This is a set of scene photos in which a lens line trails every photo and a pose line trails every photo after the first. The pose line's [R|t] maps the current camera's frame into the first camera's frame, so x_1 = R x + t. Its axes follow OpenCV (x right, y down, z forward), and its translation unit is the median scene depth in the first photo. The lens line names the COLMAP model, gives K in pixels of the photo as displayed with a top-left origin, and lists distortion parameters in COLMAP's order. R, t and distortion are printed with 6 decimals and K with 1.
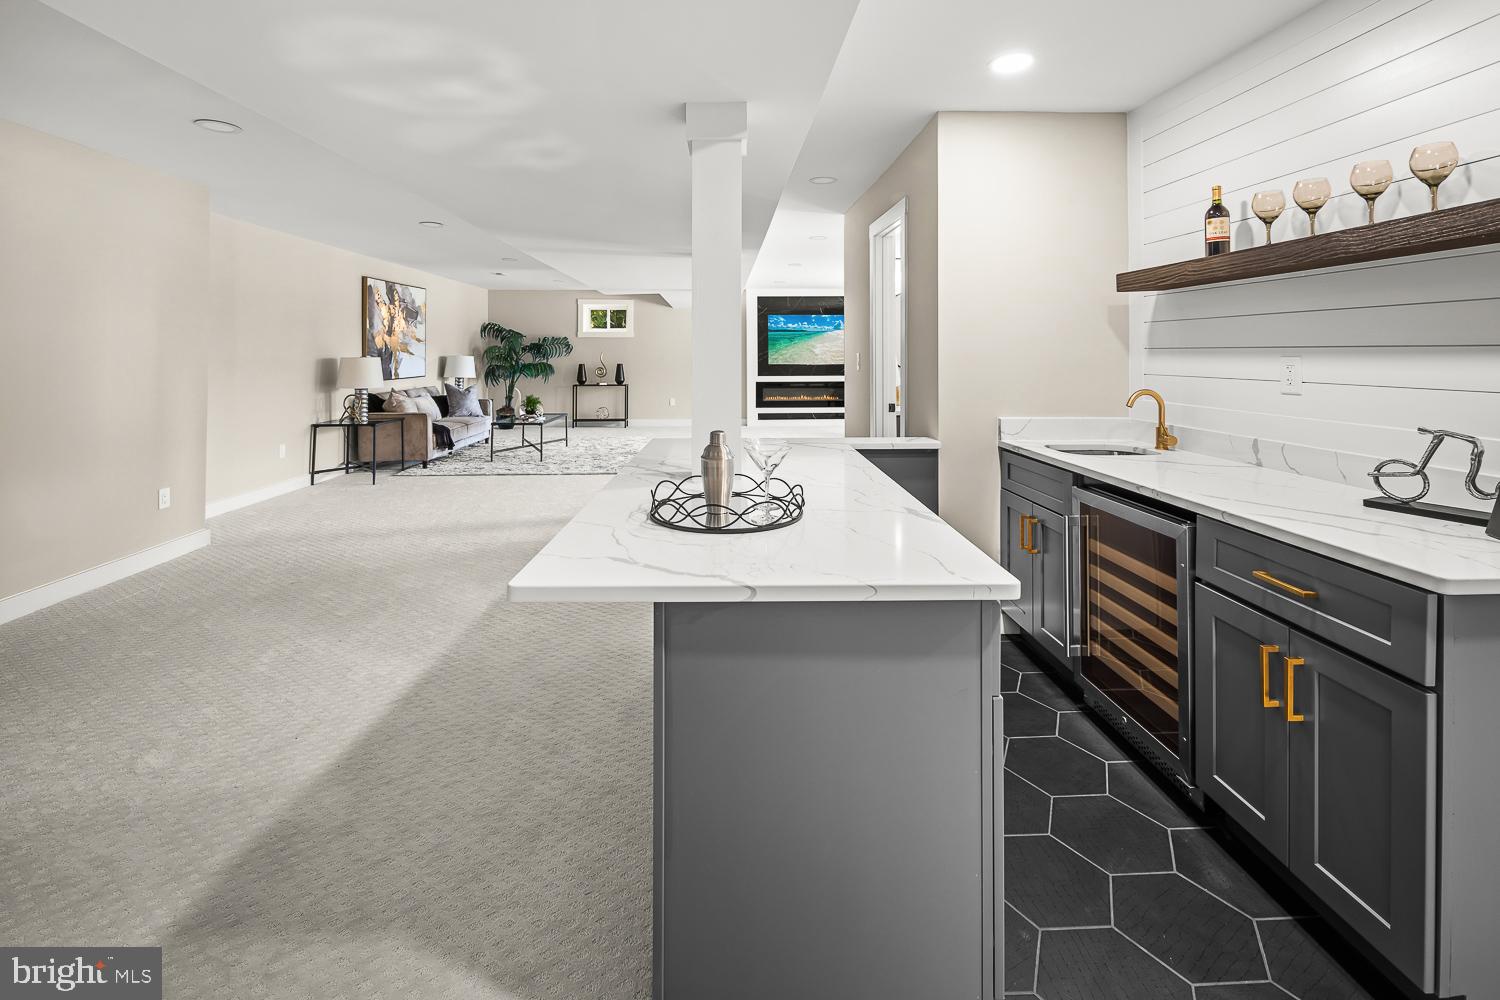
lens RADIAL K [[650.4, 0, 749.3], [0, 650.4, 352.6], [0, 0, 1]] dist [0.001212, -0.000090]
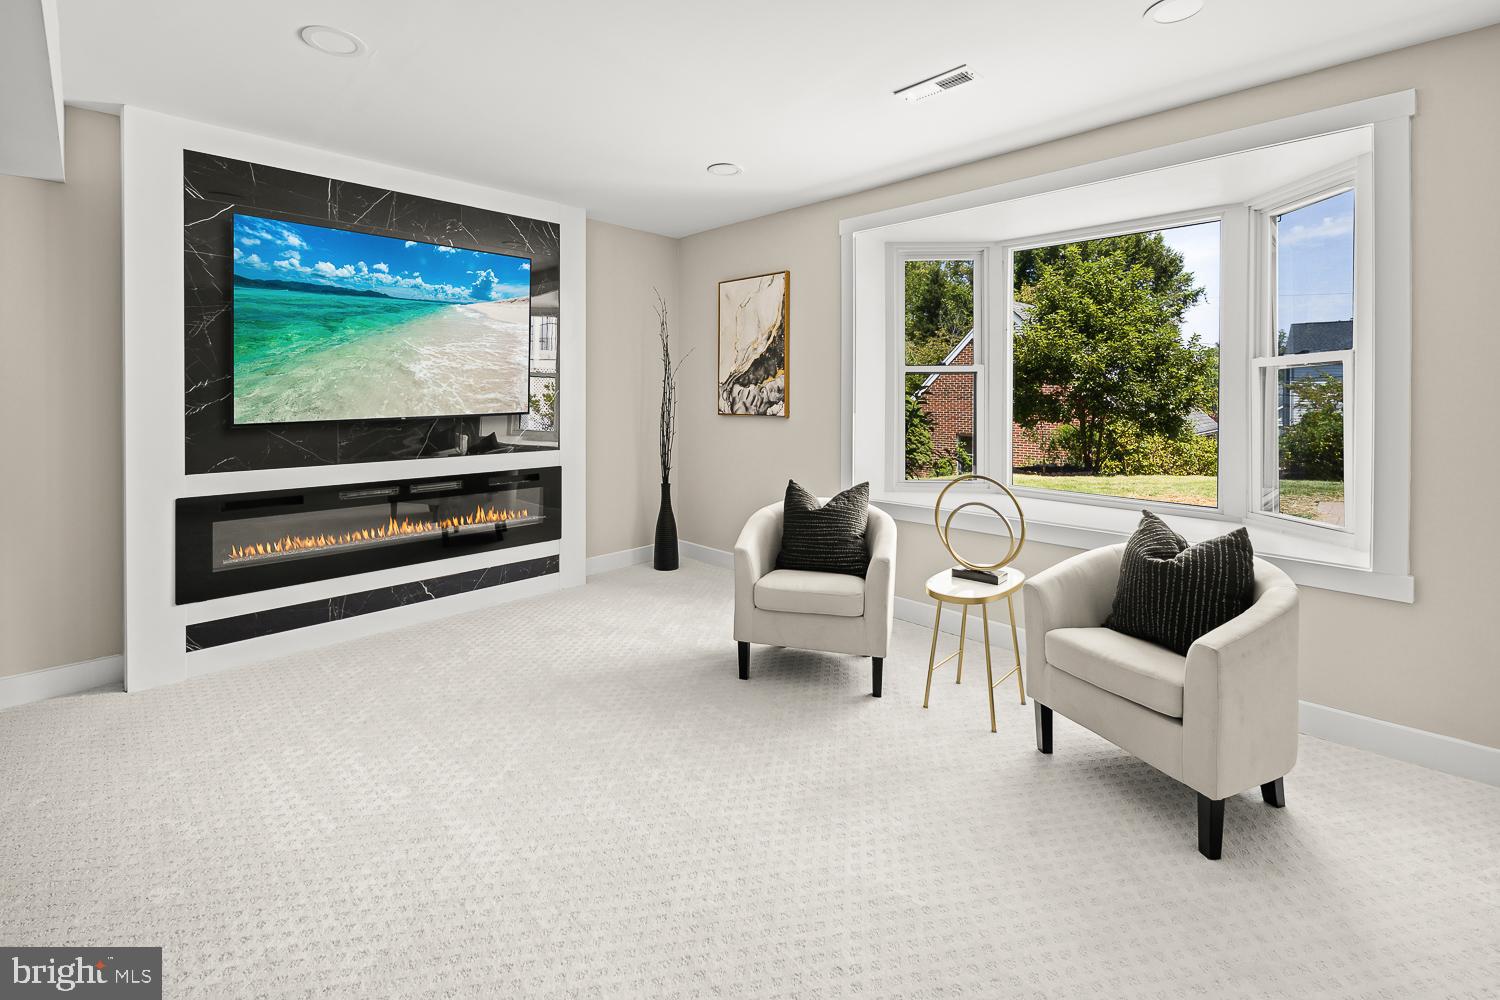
lens RADIAL K [[646.2, 0, 746.7], [0, 646.2, 397.9], [0, 0, 1]] dist [-0.000015, -0.000107]
pose [[0.735996, -0.001400, 0.676985, 0.004259], [-0.005249, 0.999956, 0.007775, 0.004423], [-0.676966, -0.009276, 0.735956, 0.700029]]
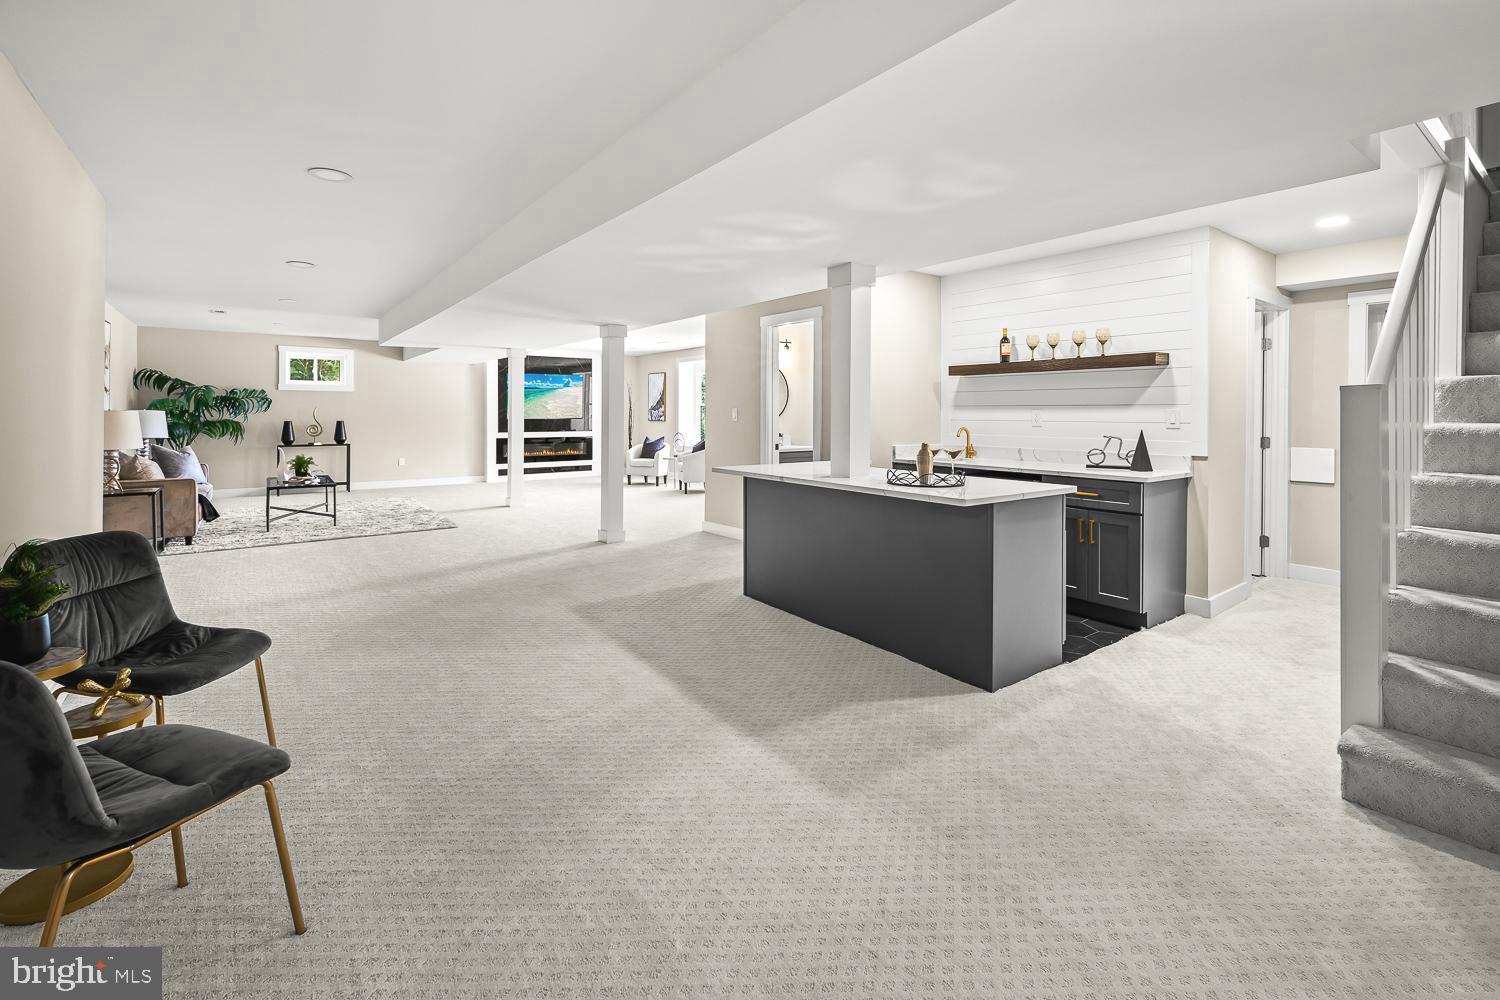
lens RADIAL K [[655.4, 0, 745.4], [0, 655.4, 414.9], [0, 0, 1]] dist [0.002468, -0.000657]
pose [[0.826804, 0.002188, 0.562486, -0.249891], [-0.004468, 0.999986, 0.002678, 0.004362], [-0.562473, -0.004727, 0.826802, -0.058488]]
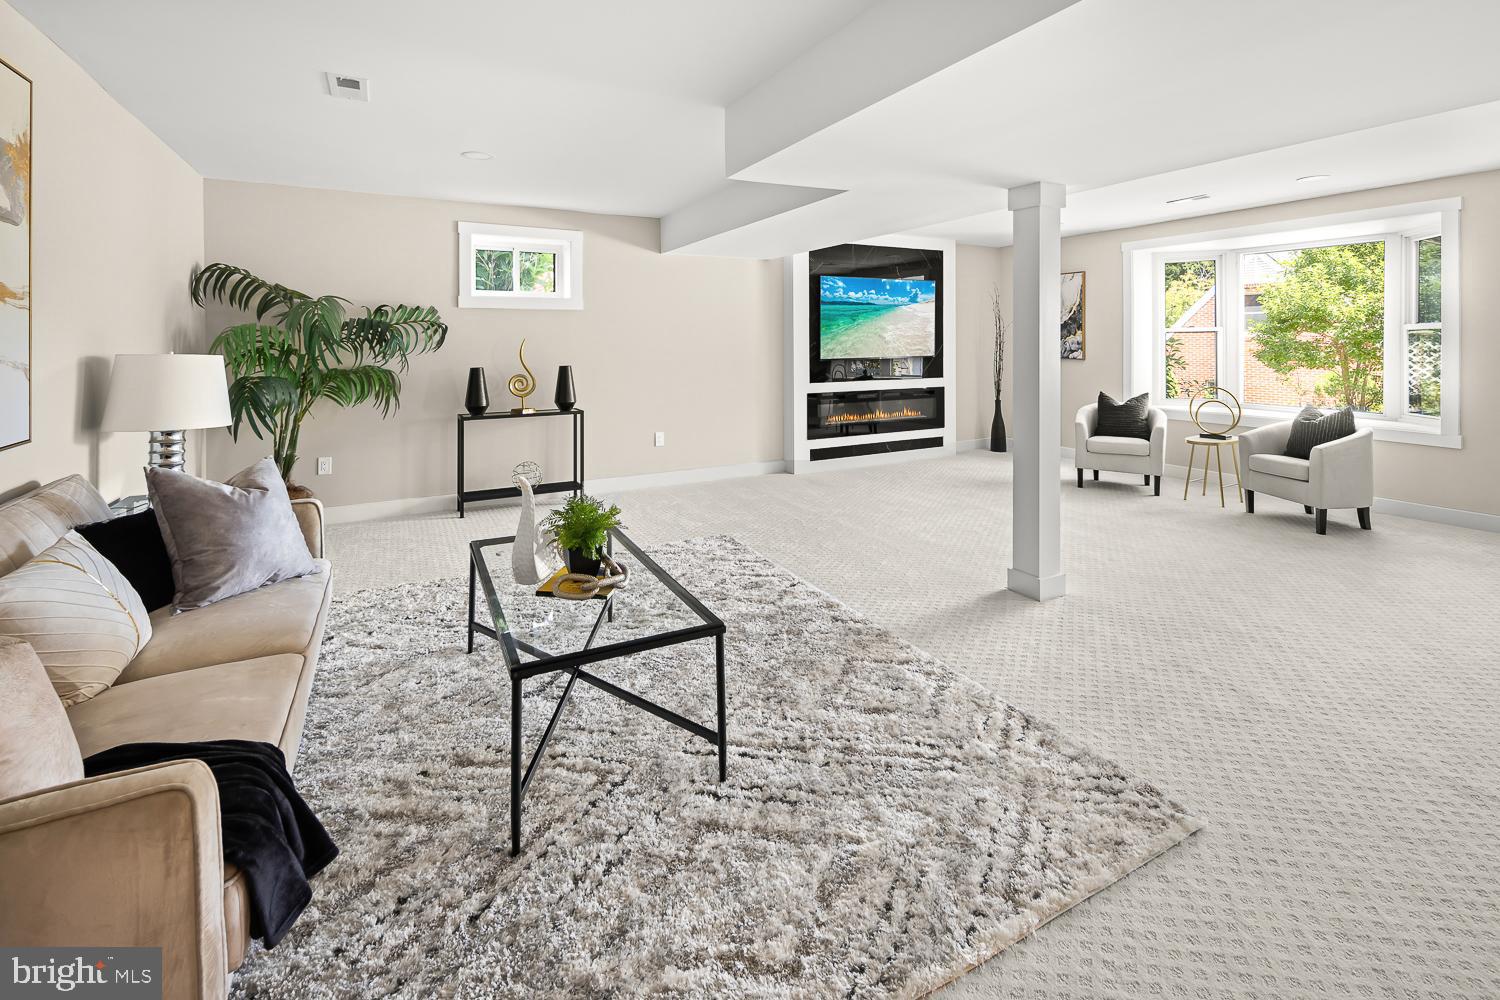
lens RADIAL K [[654.7, 0, 742.3], [0, 654.7, 346.1], [0, 0, 1]] dist [-0.002063, -0.000613]
pose [[0.903627, -0.006077, 0.428278, -0.289997], [0.002569, 0.999958, 0.008769, -0.000720], [-0.428313, -0.006823, 0.903604, 0.532652]]
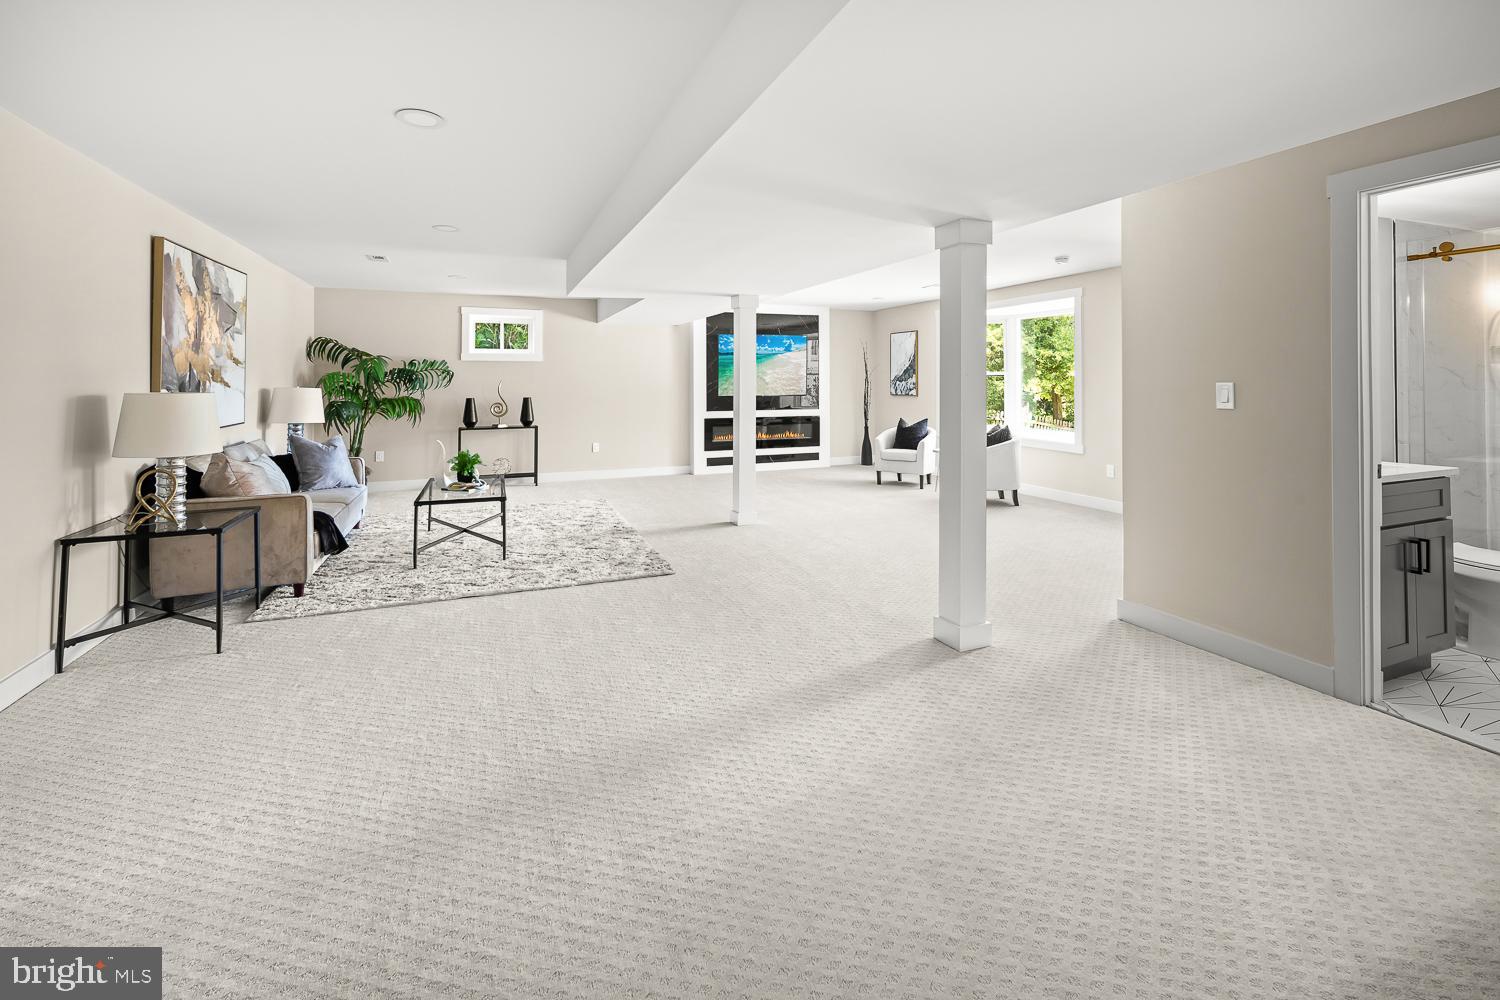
lens RADIAL K [[652.7, 0, 742.2], [0, 652.7, 377.3], [0, 0, 1]] dist [-0.000885, -0.000955]
pose [[0.945488, 0.000882, 0.325657, -0.212841], [0.001061, 0.999983, -0.005790, -0.000754], [-0.325656, 0.005820, 0.945470, 0.237541]]
